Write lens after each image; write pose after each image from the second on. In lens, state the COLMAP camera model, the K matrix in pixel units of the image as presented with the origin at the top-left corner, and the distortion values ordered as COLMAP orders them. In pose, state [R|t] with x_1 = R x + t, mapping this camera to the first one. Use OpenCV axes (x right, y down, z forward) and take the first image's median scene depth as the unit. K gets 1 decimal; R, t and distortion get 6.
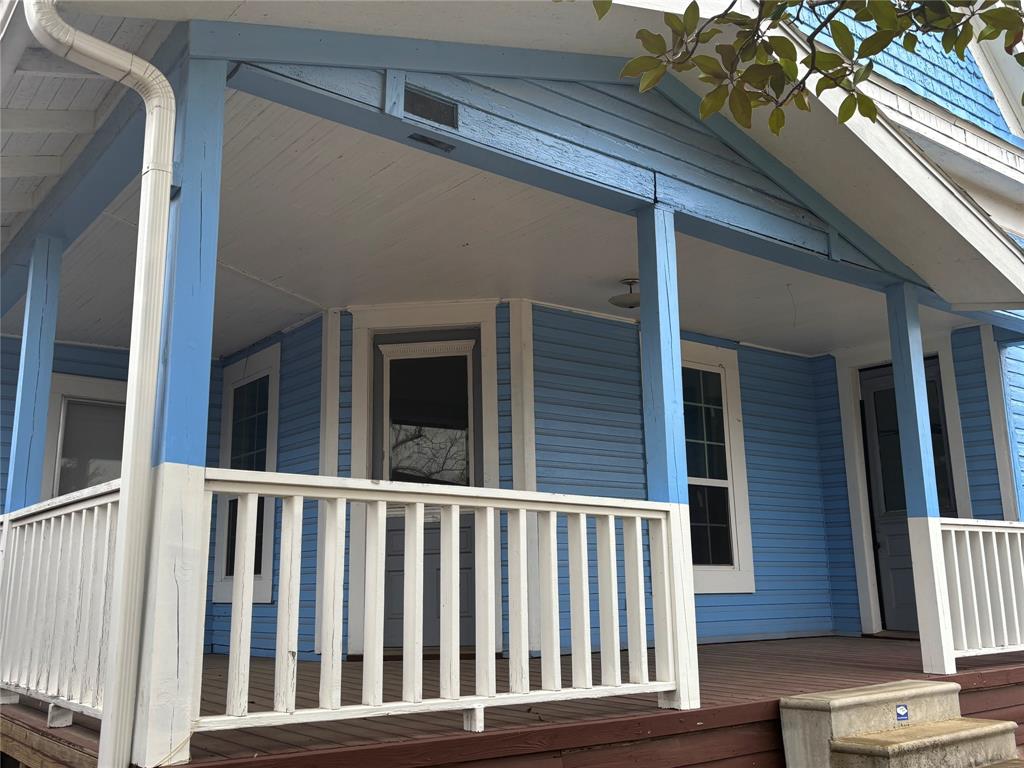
lens RADIAL K [[976.5, 0, 519.3], [0, 976.5, 355.6], [0, 0, 1]] dist [0.037424, 0.000000]
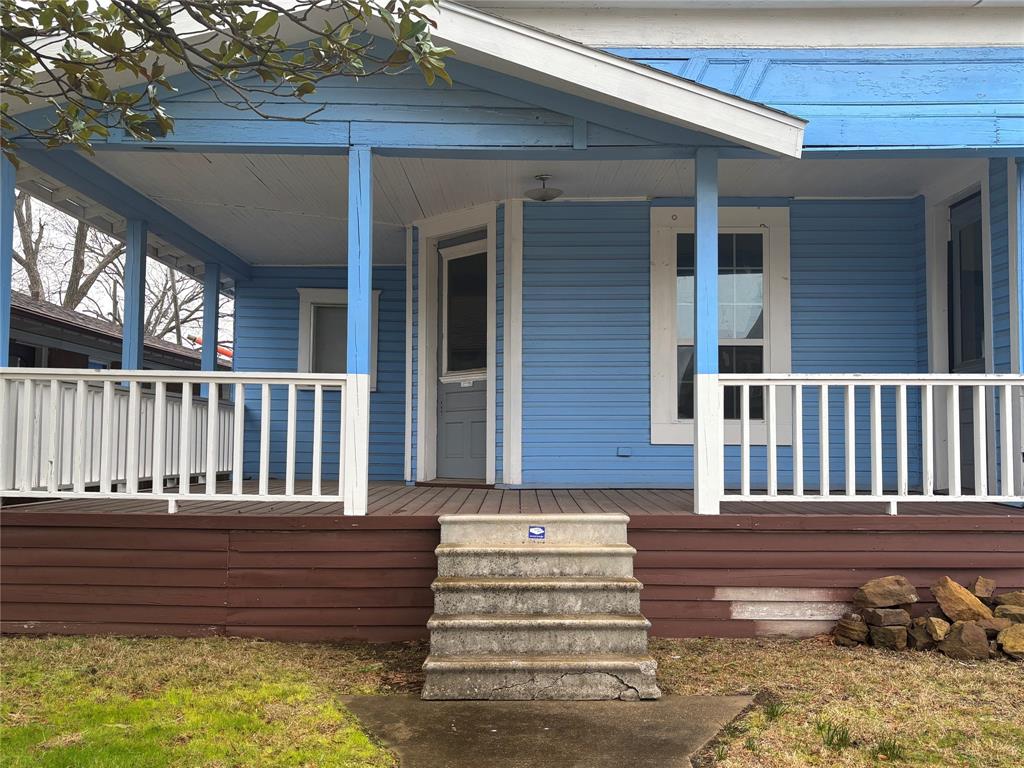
lens RADIAL K [[976.5, 0, 511.2], [0, 976.5, 385.0], [0, 0, 1]] dist [0.037424, 0.000000]
pose [[0.787555, -0.018883, -0.615954, 1.060431], [0.125960, 0.983360, 0.130905, 0.011862], [0.603233, -0.180681, 0.776829, 0.051594]]
